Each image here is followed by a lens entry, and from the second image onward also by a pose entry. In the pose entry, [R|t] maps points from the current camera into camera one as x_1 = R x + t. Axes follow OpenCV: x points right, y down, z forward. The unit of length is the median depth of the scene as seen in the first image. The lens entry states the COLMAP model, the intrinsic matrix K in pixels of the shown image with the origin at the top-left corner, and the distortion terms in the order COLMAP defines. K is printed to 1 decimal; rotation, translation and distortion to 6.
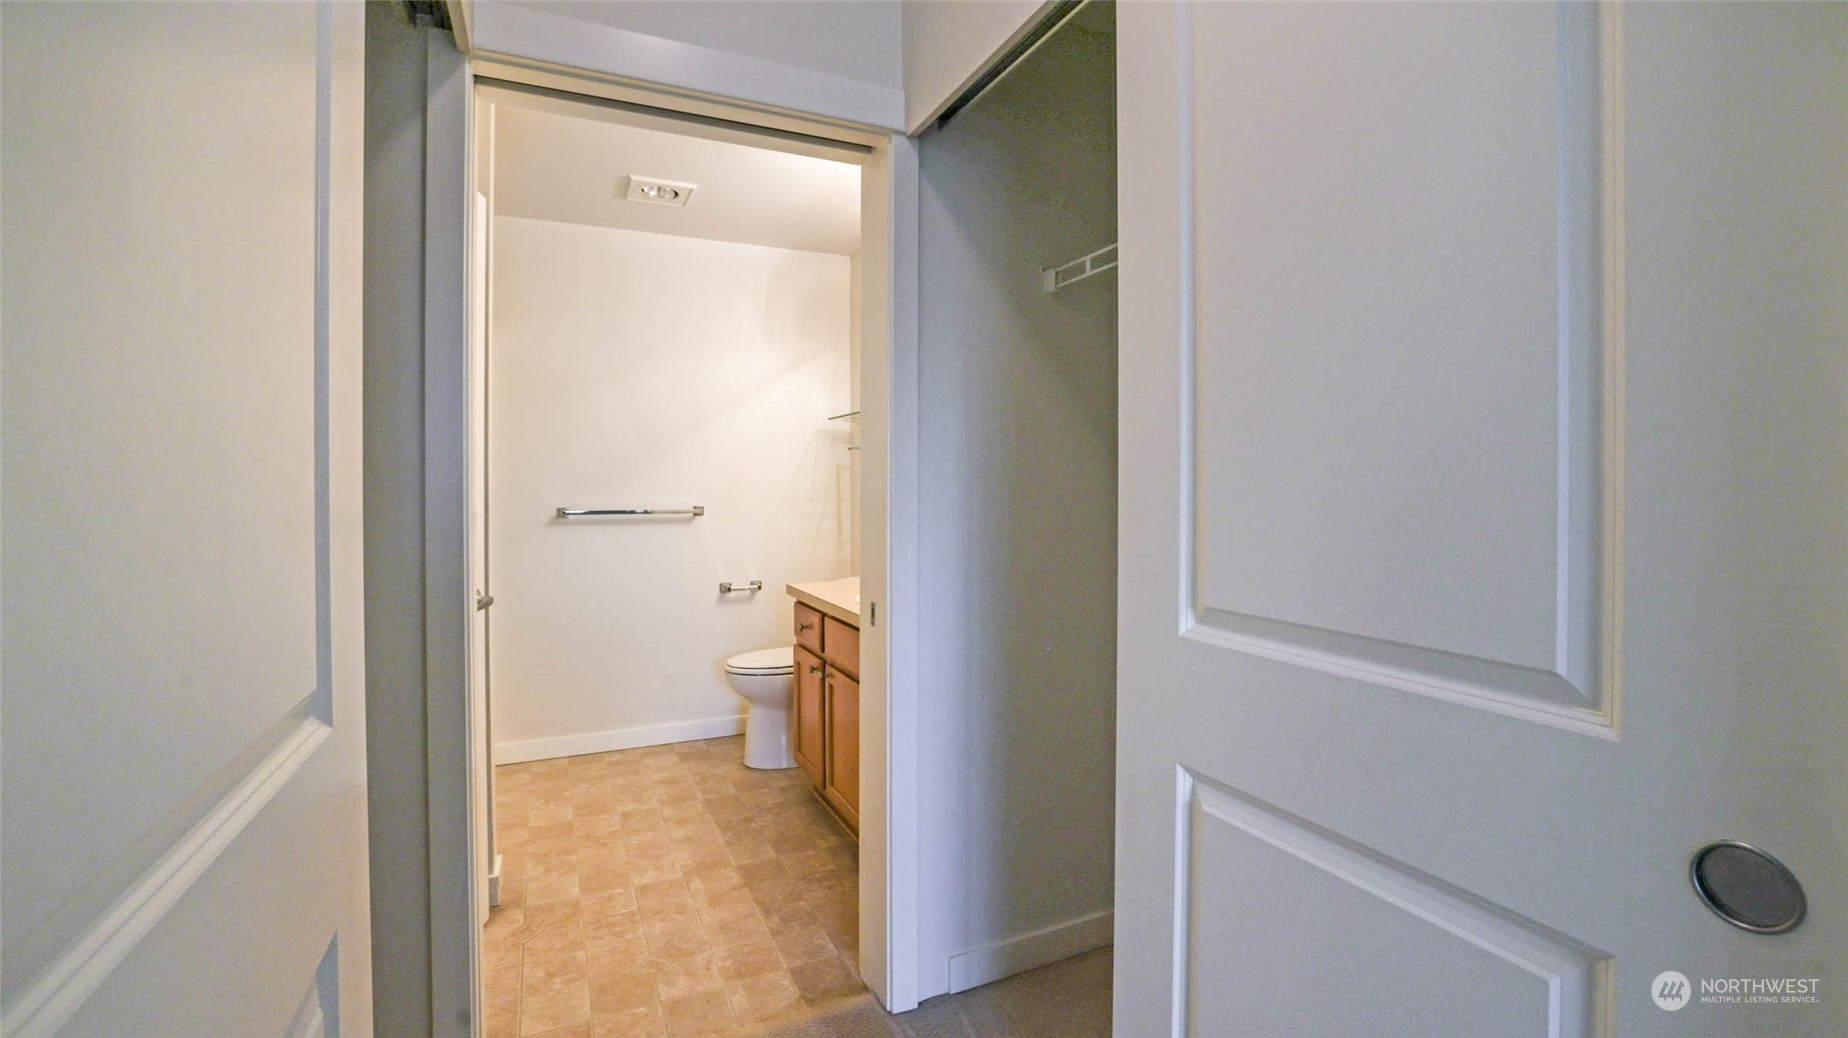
lens RADIAL K [[793.6, 0, 921.1], [0, 793.6, 499.2], [0, 0, 1]] dist [-0.049237, 0.016943]
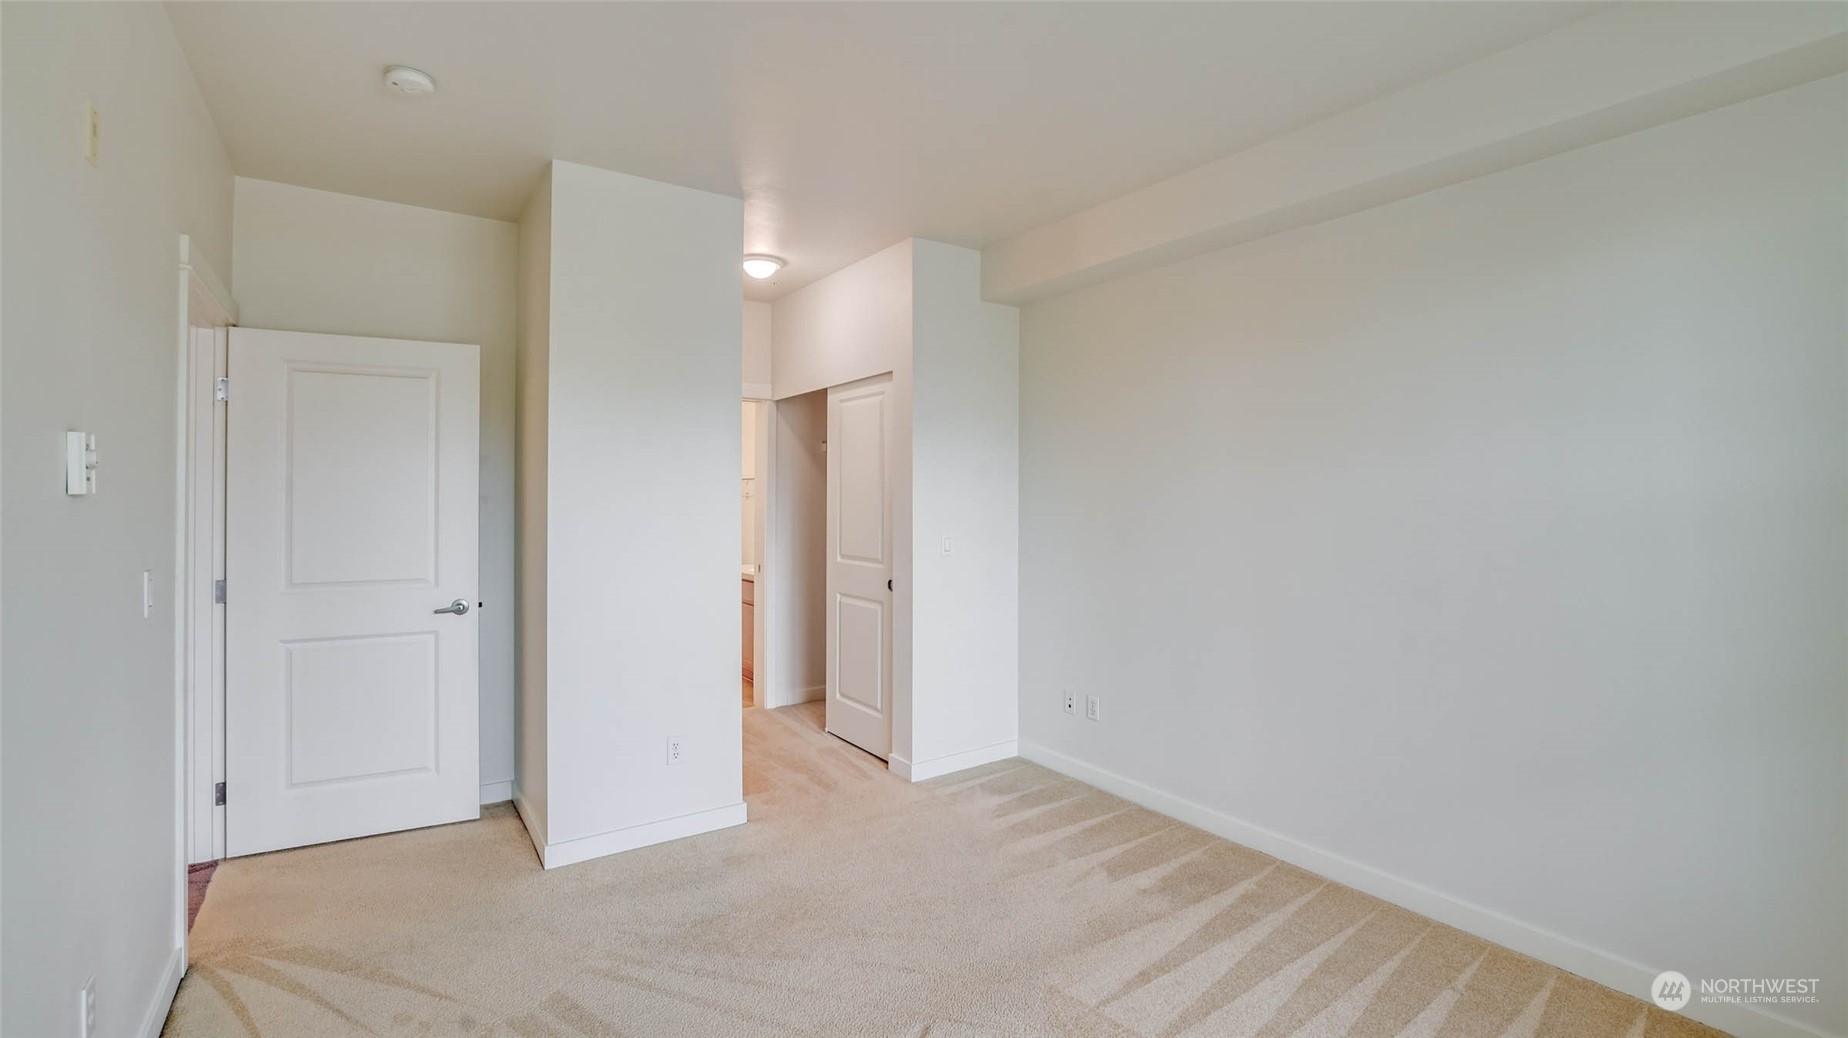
lens RADIAL K [[793.6, 0, 921.1], [0, 793.6, 499.2], [0, 0, 1]] dist [-0.049237, 0.016943]
pose [[0.987290, -0.001943, 0.158914, 0.060700], [0.004823, 0.999831, -0.017738, -0.051233], [-0.158853, 0.018279, 0.987133, -2.023363]]
